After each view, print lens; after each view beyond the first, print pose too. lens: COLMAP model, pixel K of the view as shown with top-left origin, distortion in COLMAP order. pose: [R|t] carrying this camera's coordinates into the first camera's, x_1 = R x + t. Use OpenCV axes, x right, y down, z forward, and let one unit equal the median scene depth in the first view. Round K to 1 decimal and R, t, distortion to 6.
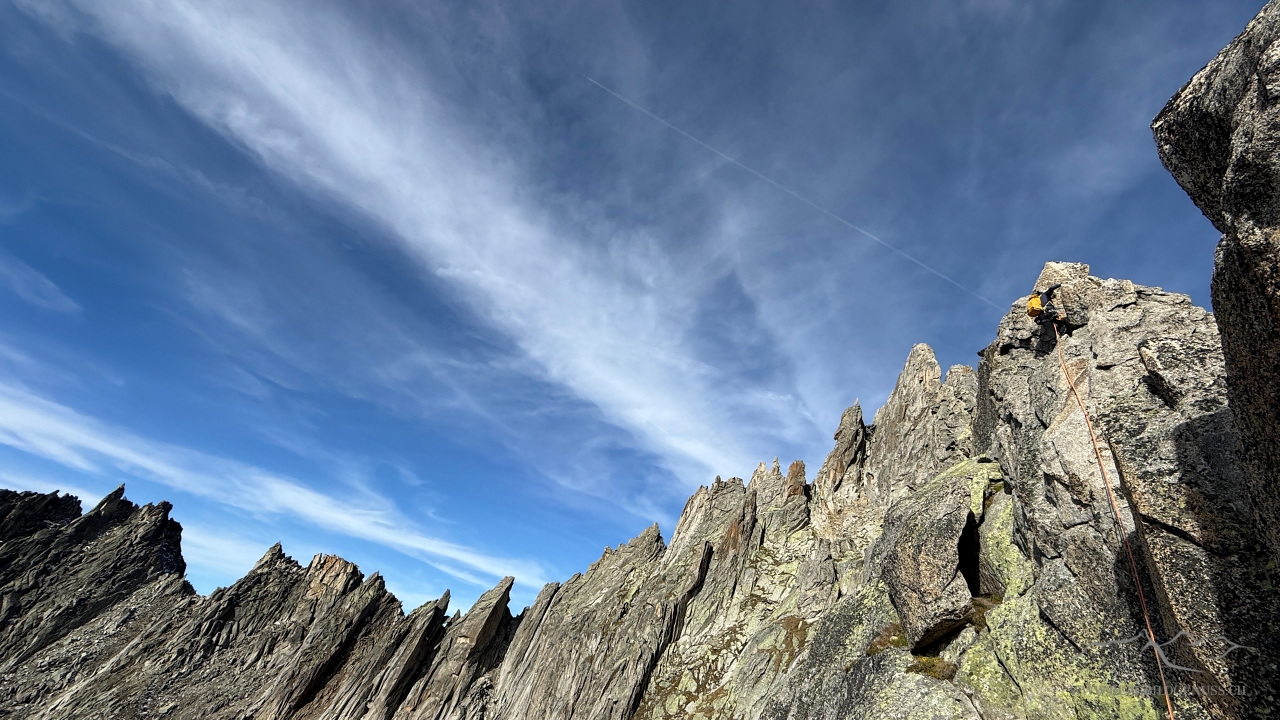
lens RADIAL K [[507.8, 0, 636.6], [0, 507.8, 359.8], [0, 0, 1]] dist [-0.000472, -0.000393]
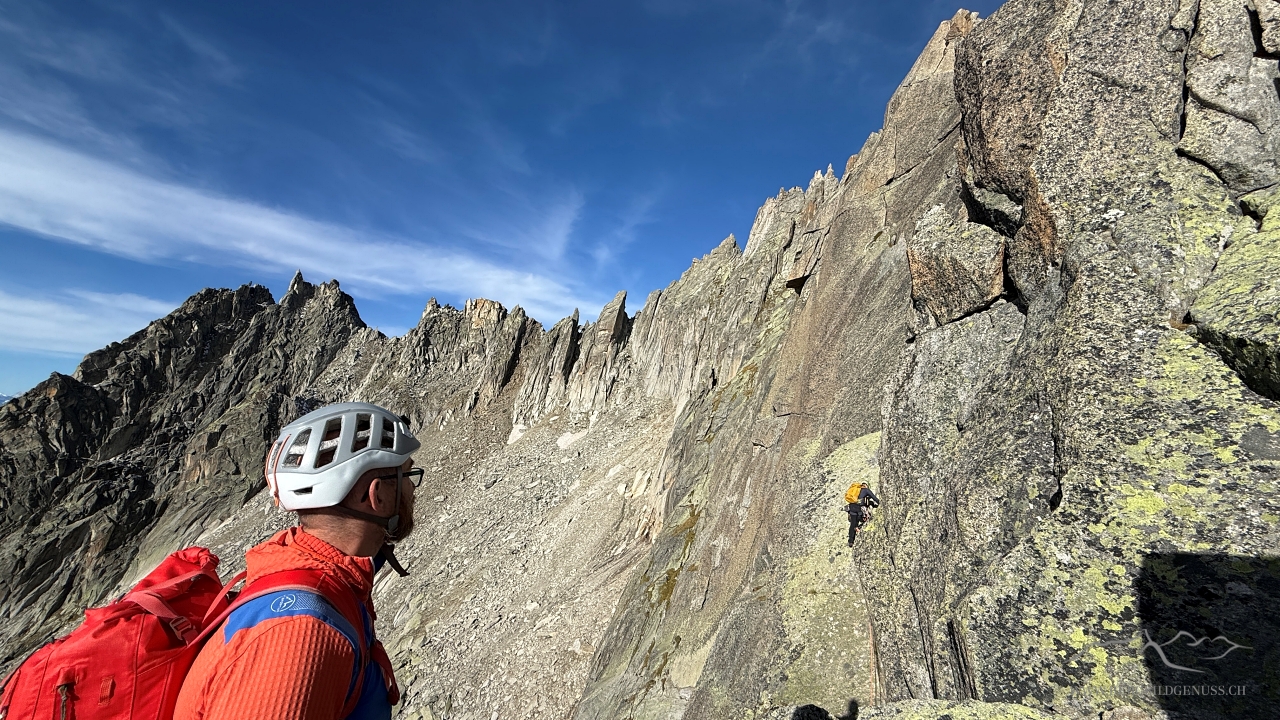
lens RADIAL K [[507.8, 0, 636.6], [0, 507.8, 359.8], [0, 0, 1]] dist [-0.000472, -0.000393]
pose [[0.990722, -0.117316, -0.068606, -0.146555], [0.135515, 0.890913, 0.433485, 0.012564], [0.010267, -0.438761, 0.898545, -0.294768]]
